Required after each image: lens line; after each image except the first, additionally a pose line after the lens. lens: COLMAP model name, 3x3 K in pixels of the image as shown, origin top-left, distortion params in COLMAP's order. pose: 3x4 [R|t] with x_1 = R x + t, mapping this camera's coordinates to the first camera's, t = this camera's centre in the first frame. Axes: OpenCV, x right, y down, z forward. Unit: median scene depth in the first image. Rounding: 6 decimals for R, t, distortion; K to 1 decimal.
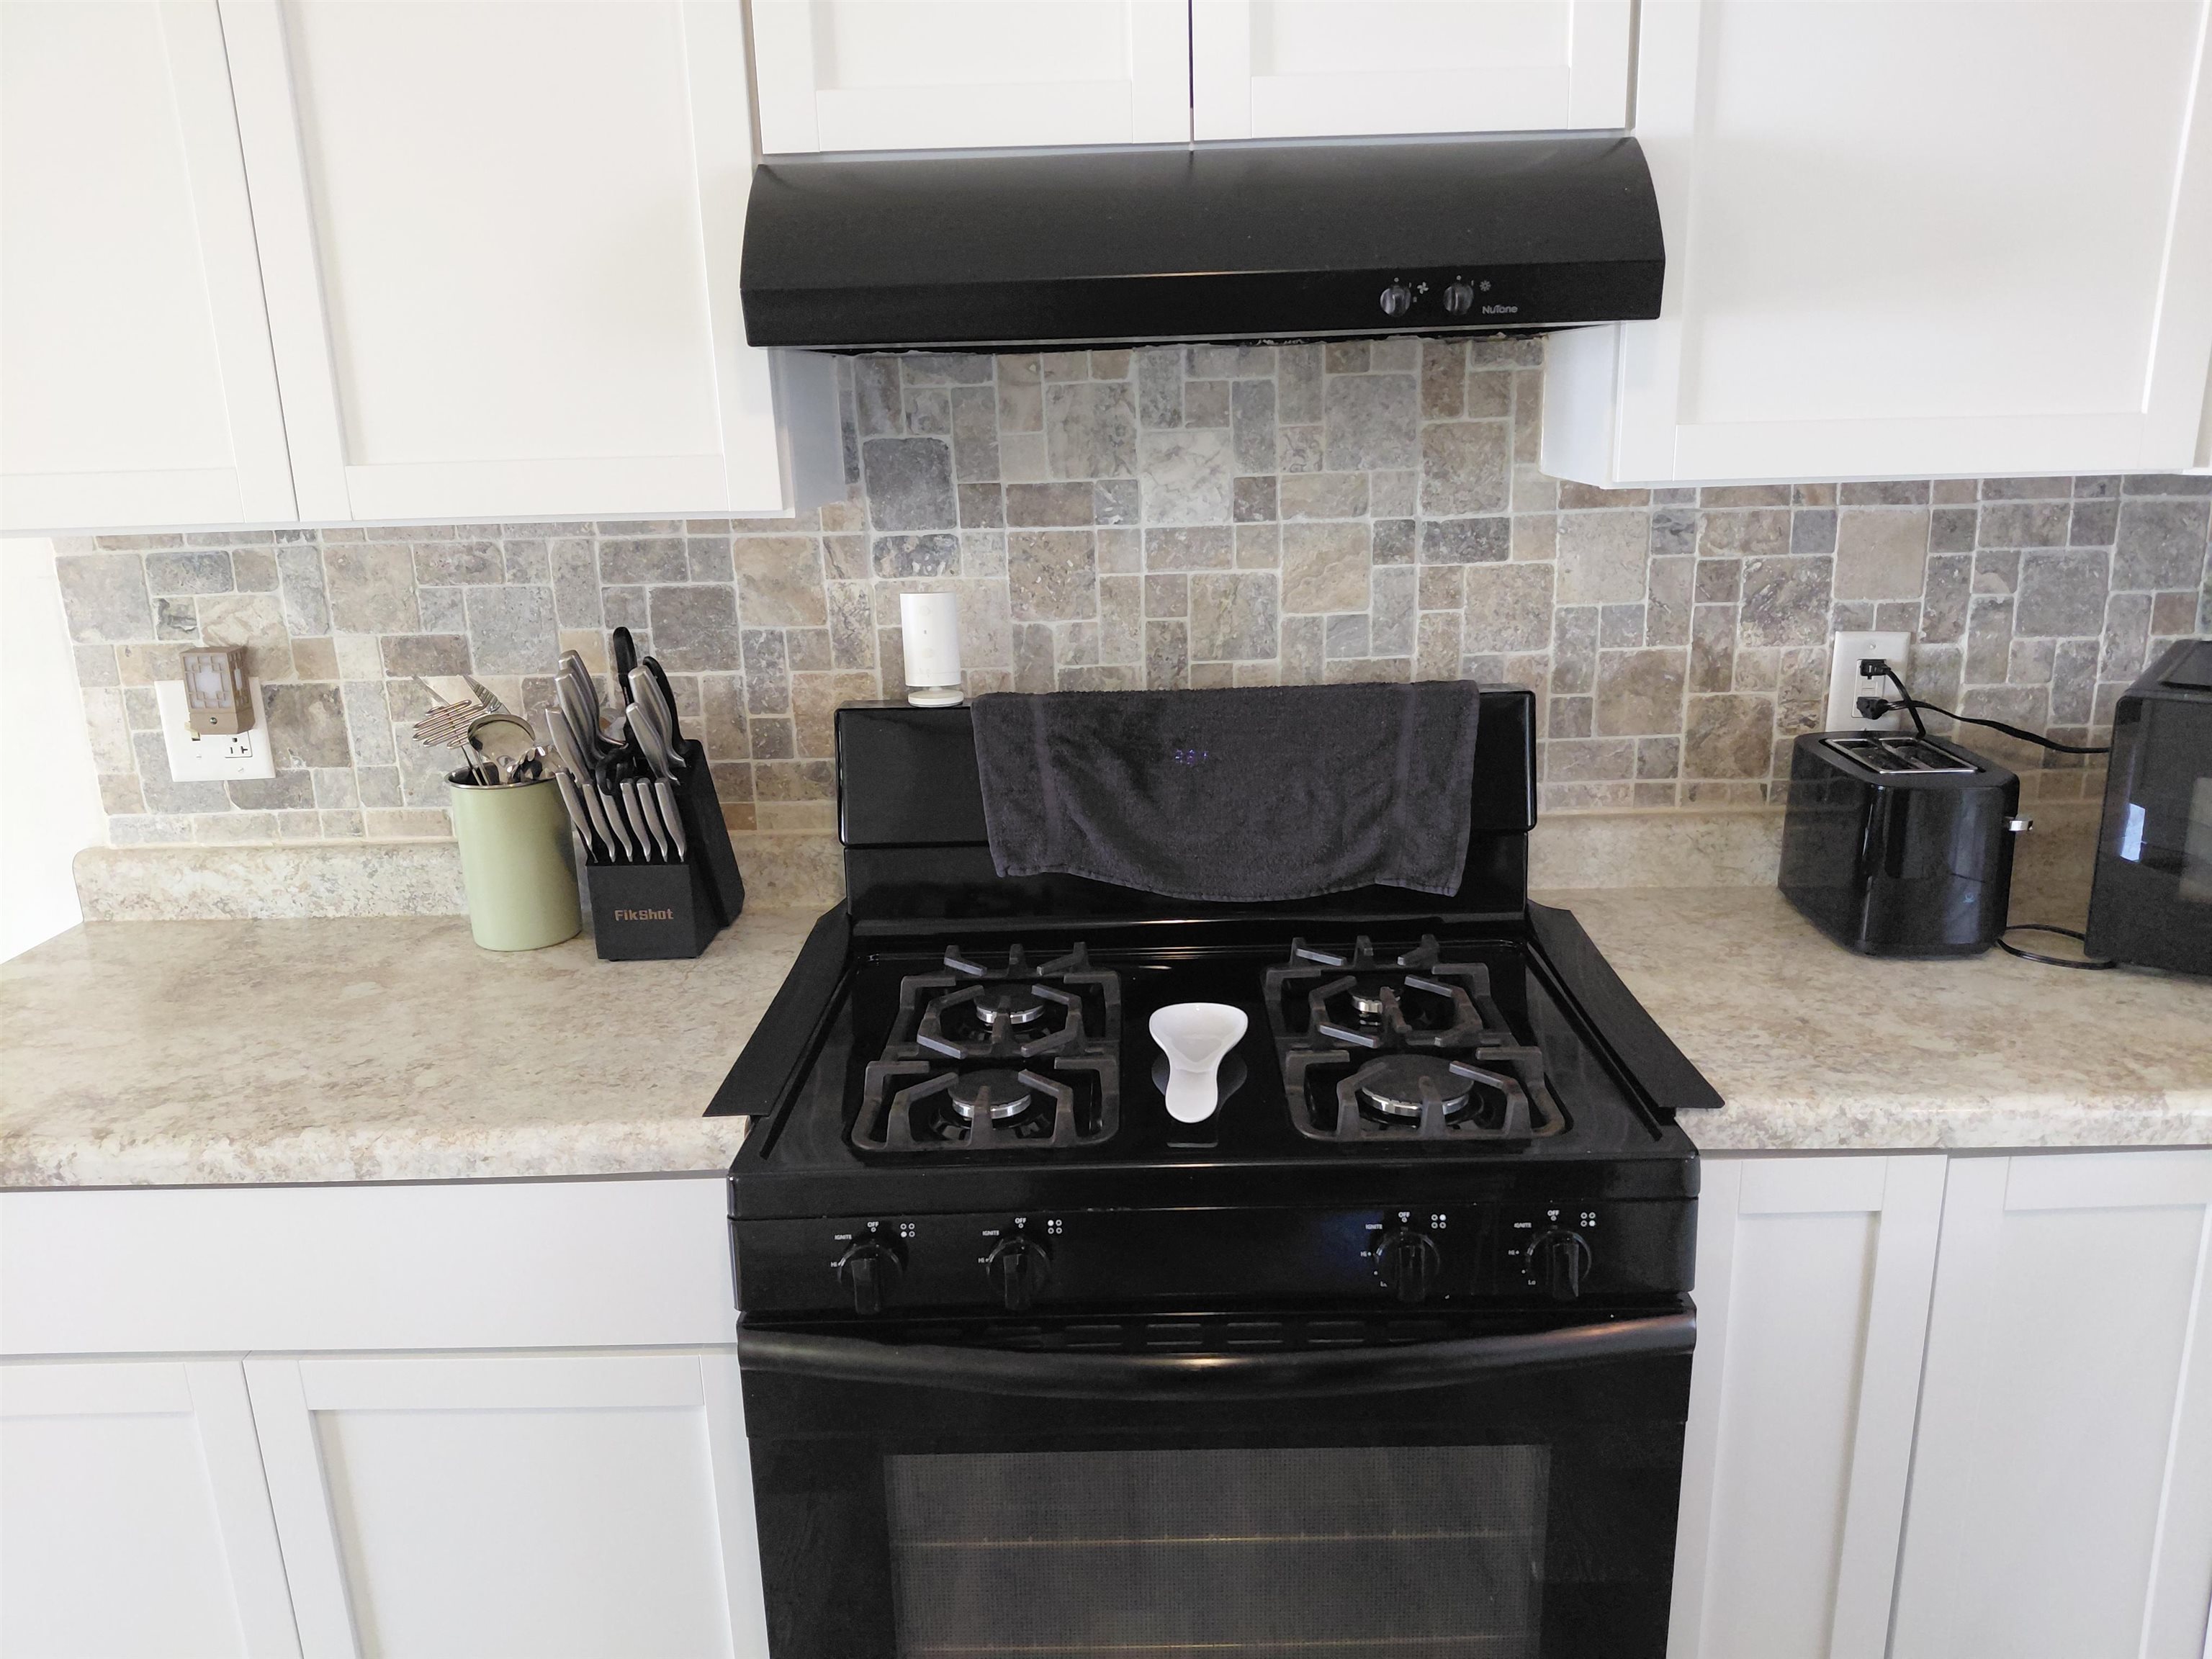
lens RADIAL K [[1577.2, 0, 1120.9], [0, 1577.2, 850.6], [0, 0, 1]] dist [0.126260, -0.250687]
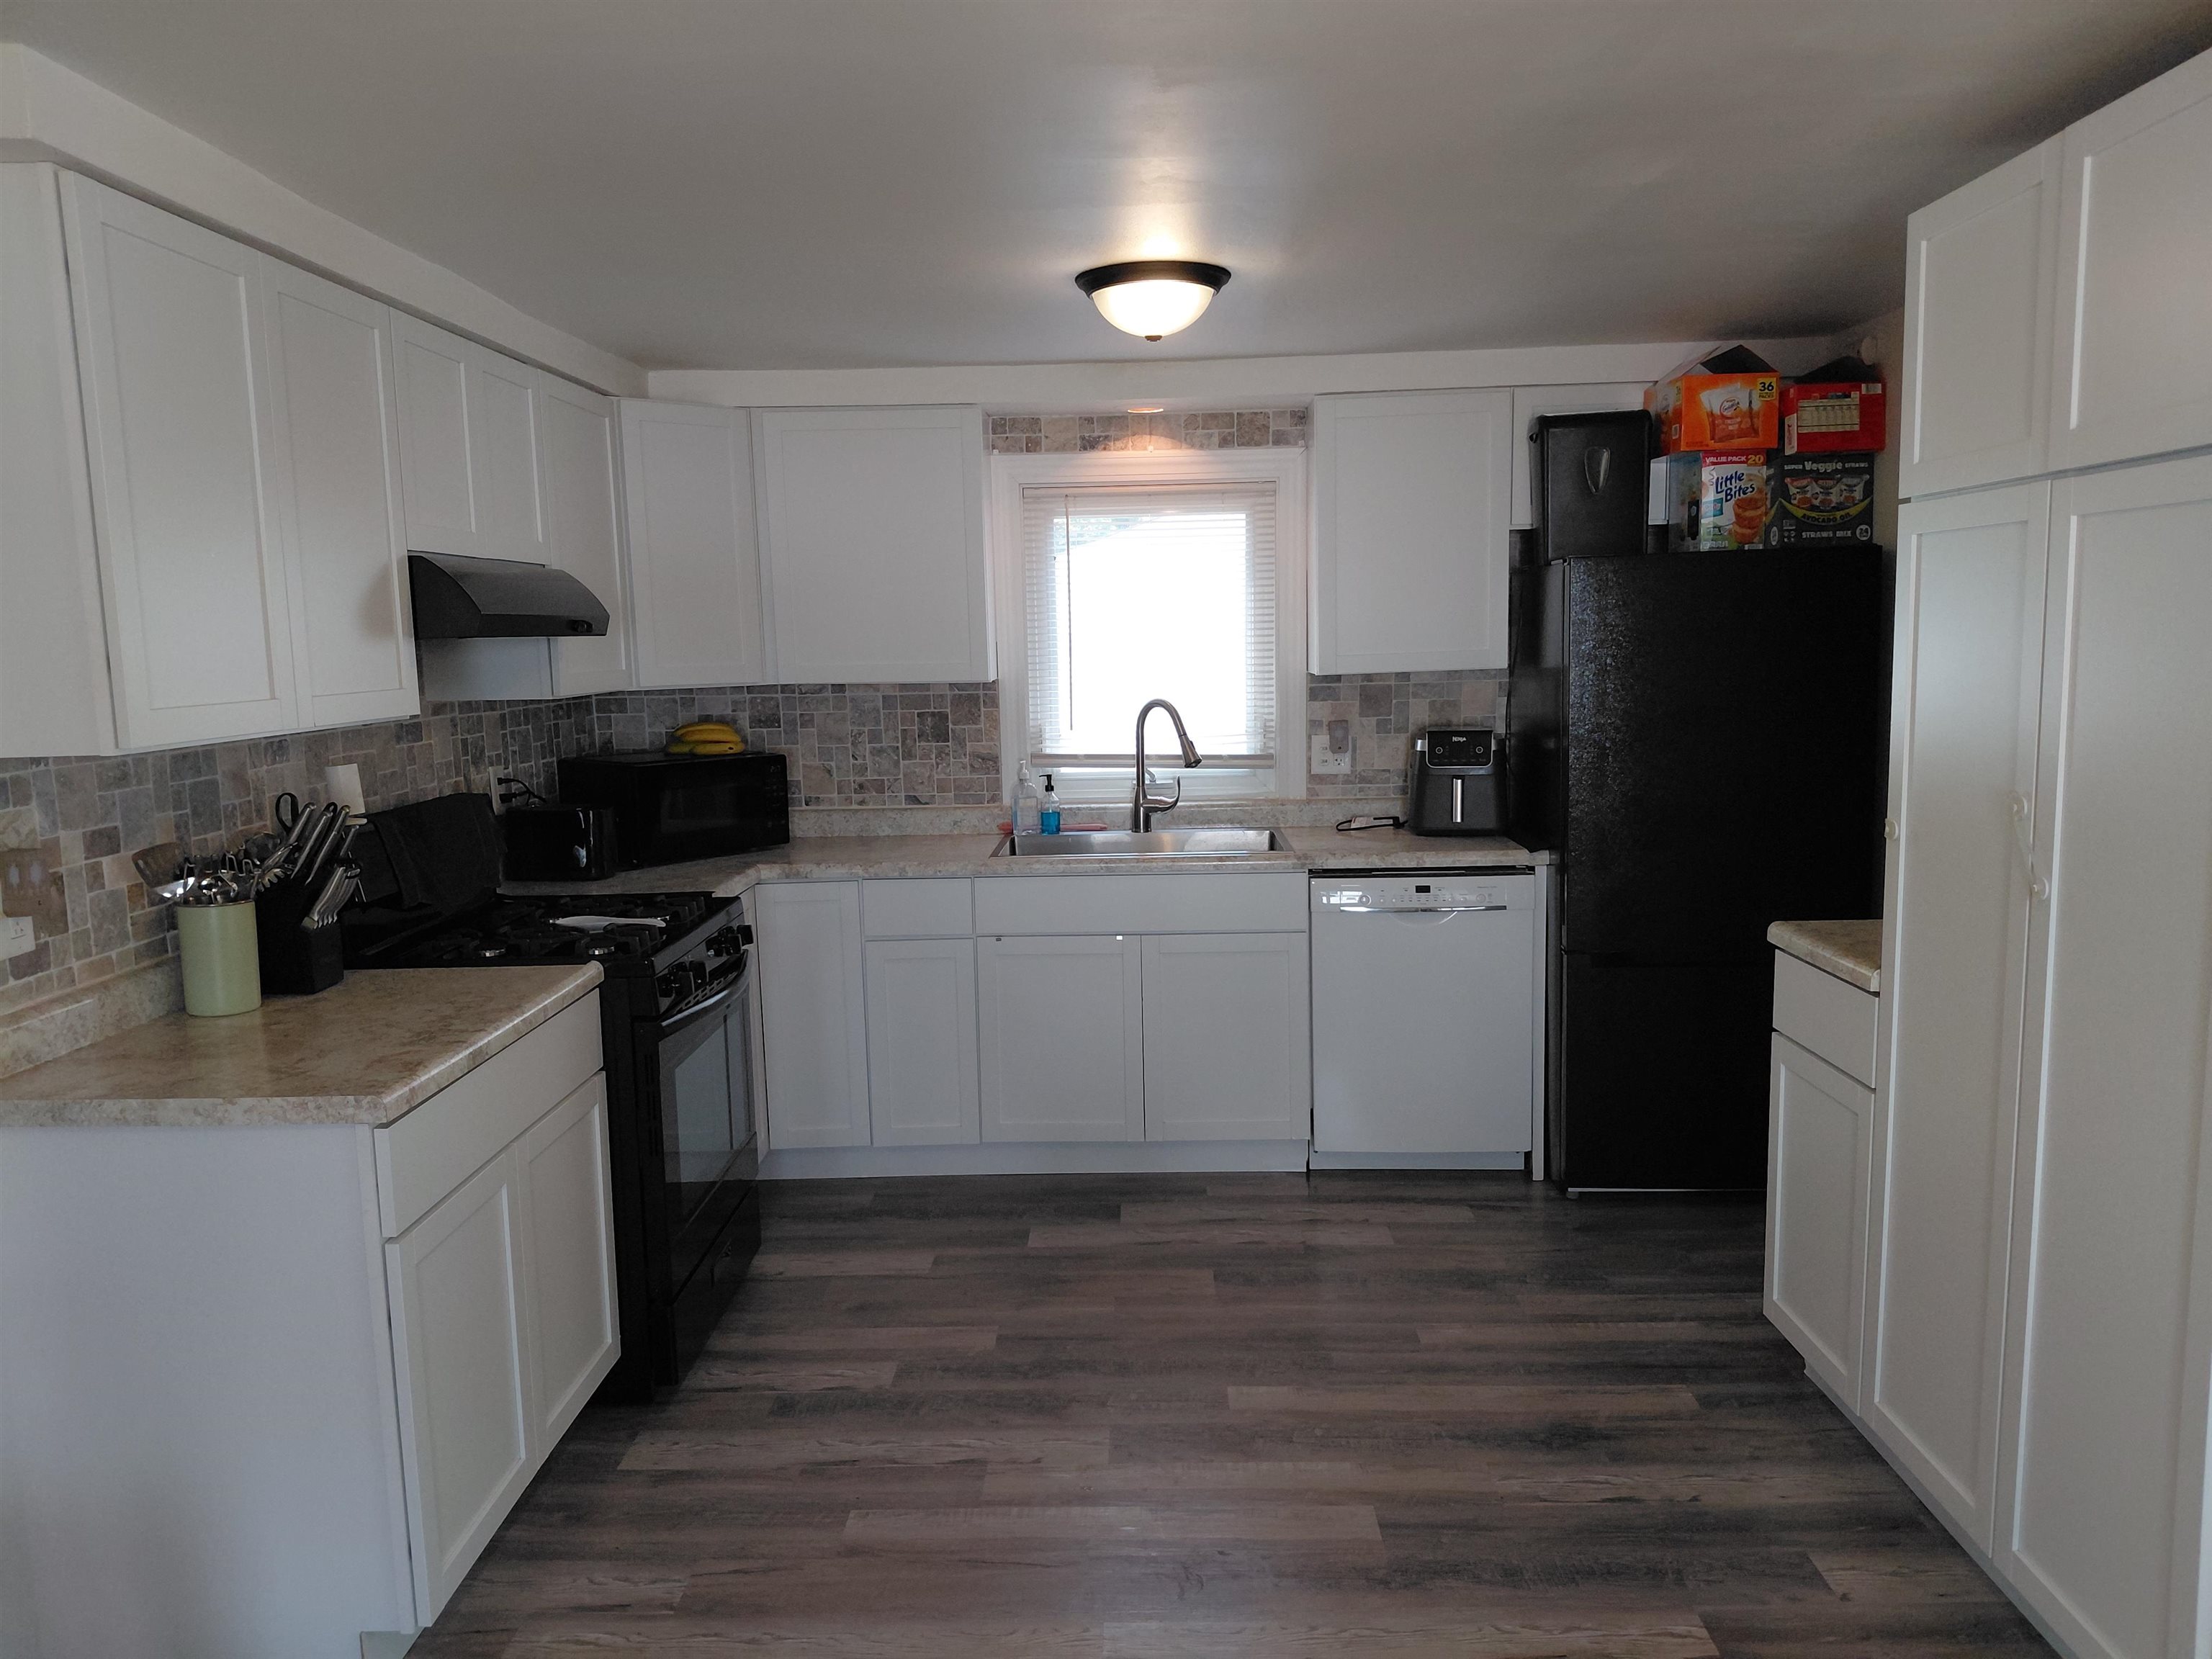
lens RADIAL K [[1577.2, 0, 1120.9], [0, 1577.2, 850.6], [0, 0, 1]] dist [0.126260, -0.250687]
pose [[0.023427, -0.111770, 0.993458, -1.824169], [0.285418, 0.953119, 0.100501, -0.000024], [-0.958117, 0.281197, 0.054230, 0.072026]]
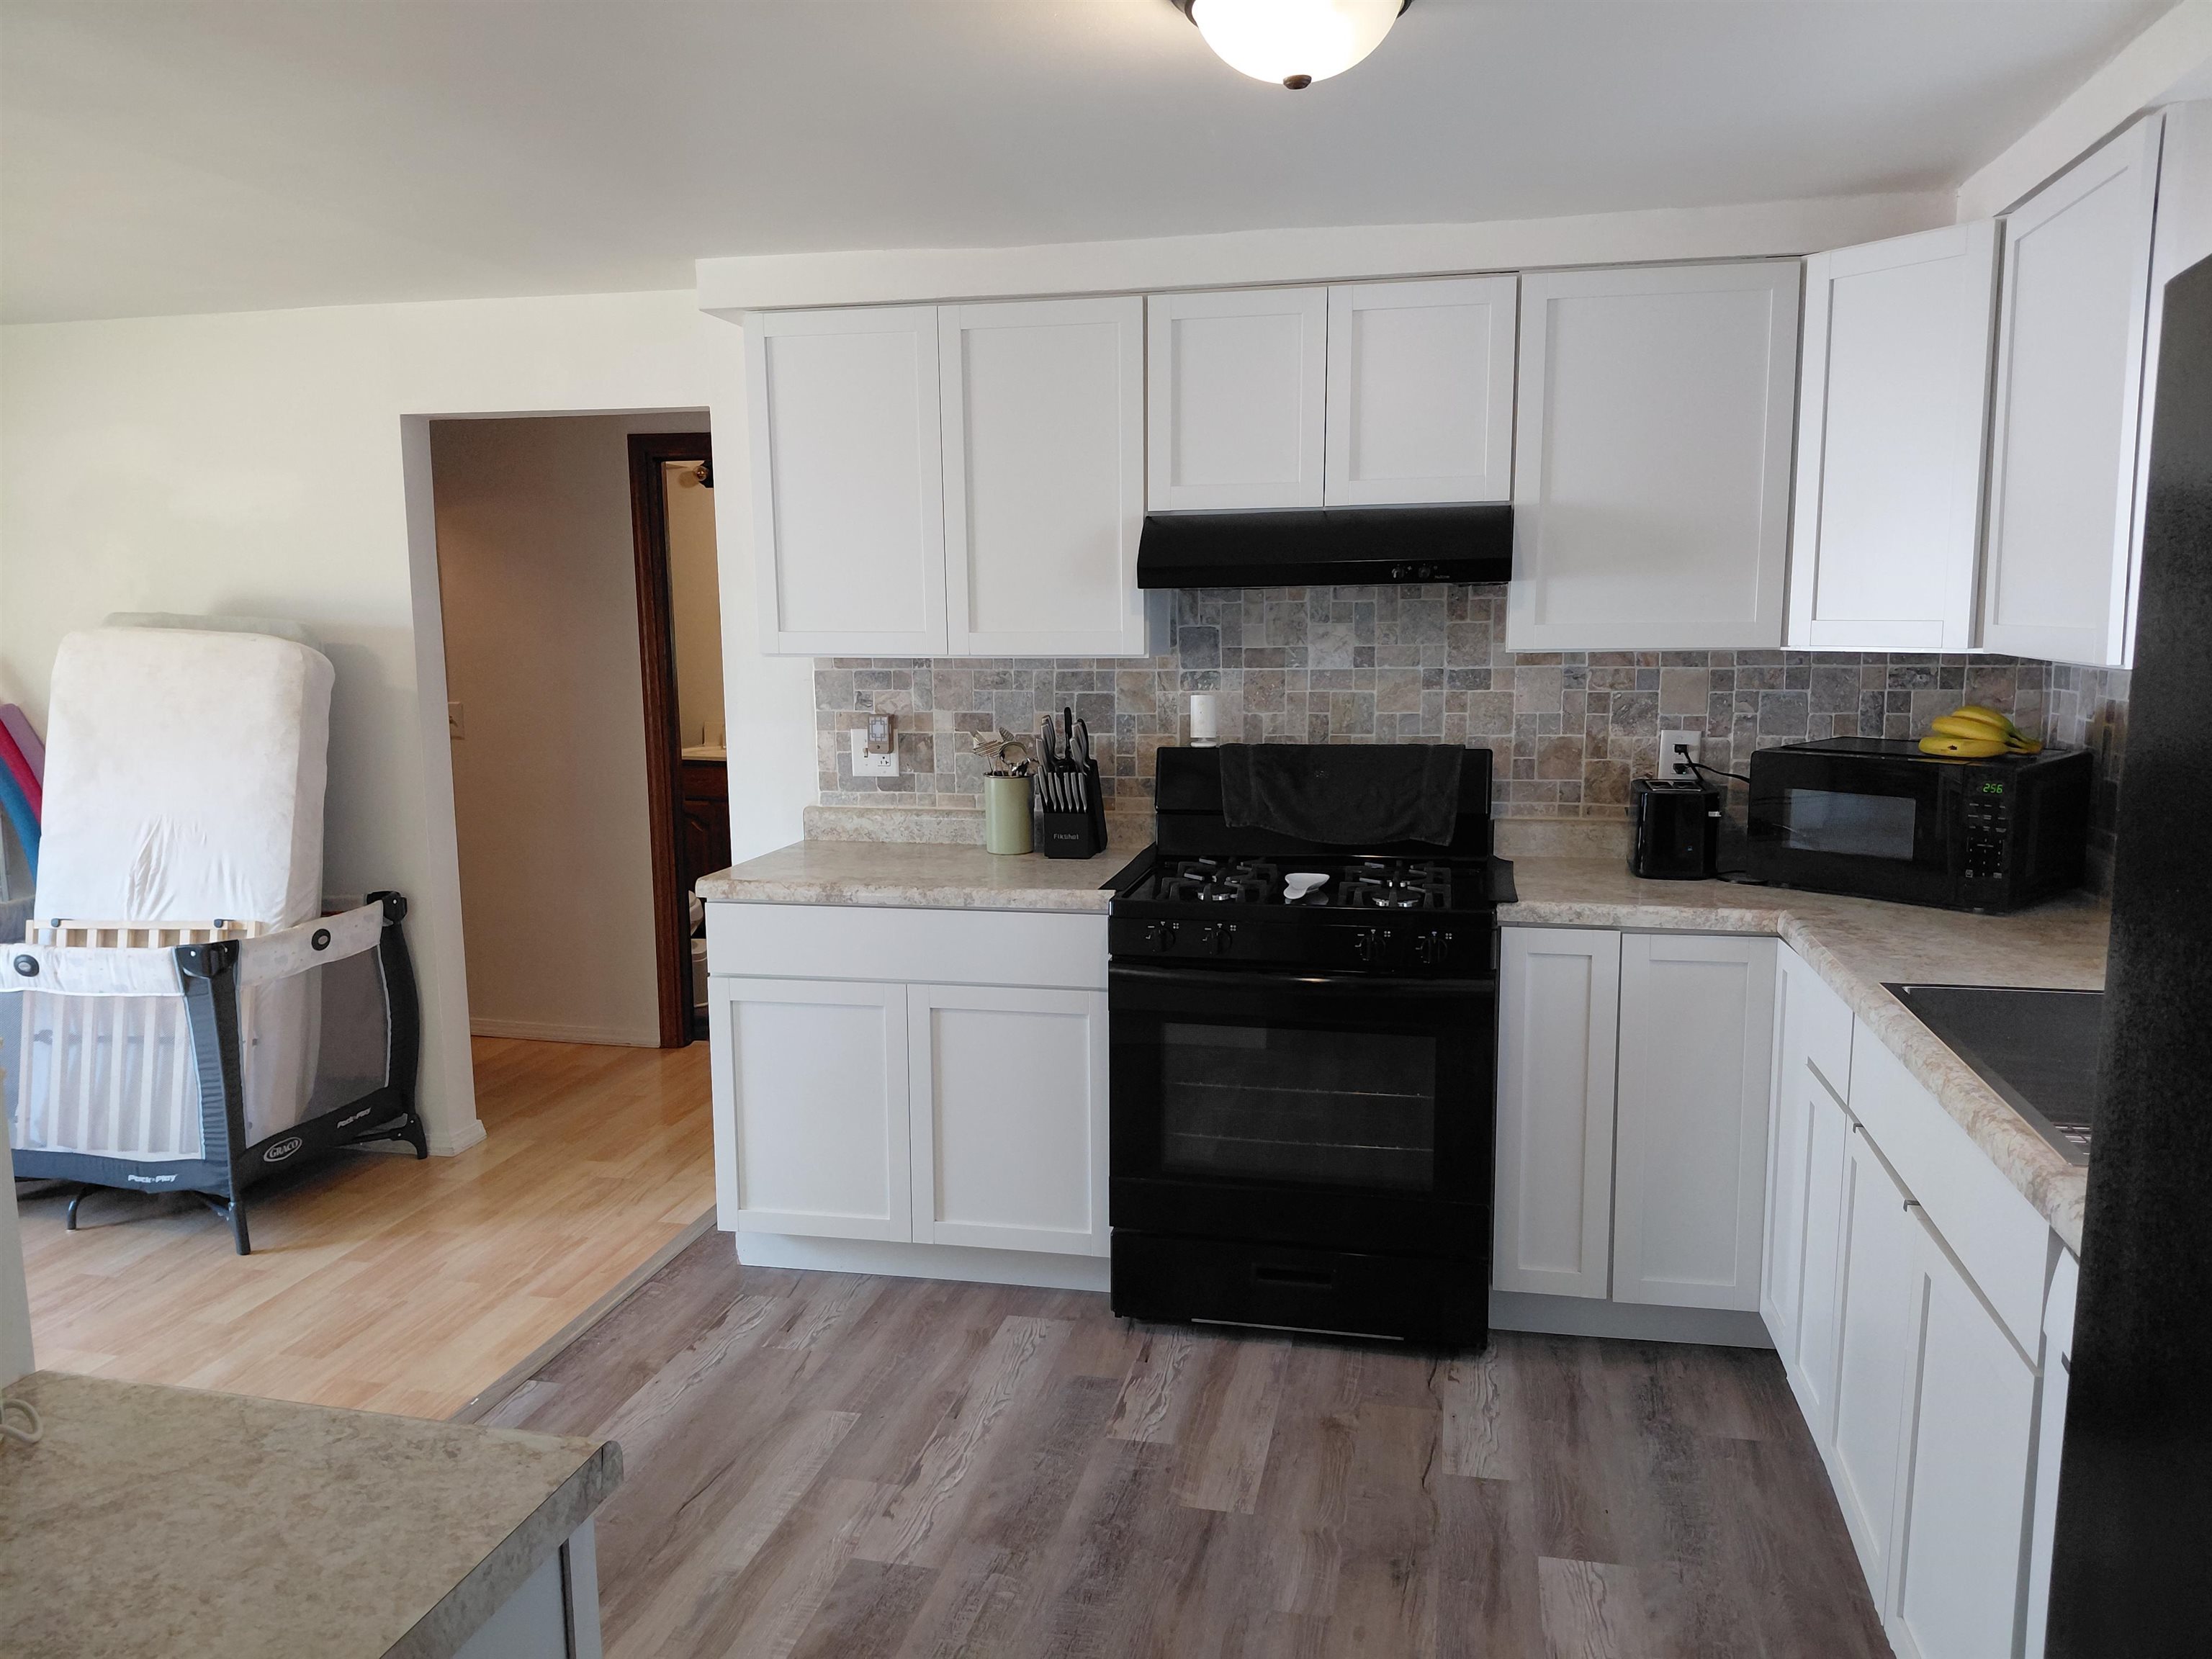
lens RADIAL K [[1577.2, 0, 1120.9], [0, 1577.2, 850.6], [0, 0, 1]] dist [0.126260, -0.250687]
pose [[0.981096, 0.044907, -0.188238, 0.172074], [-0.067480, 0.991038, -0.115280, 0.285960], [0.181374, 0.125803, 0.975334, -1.032660]]
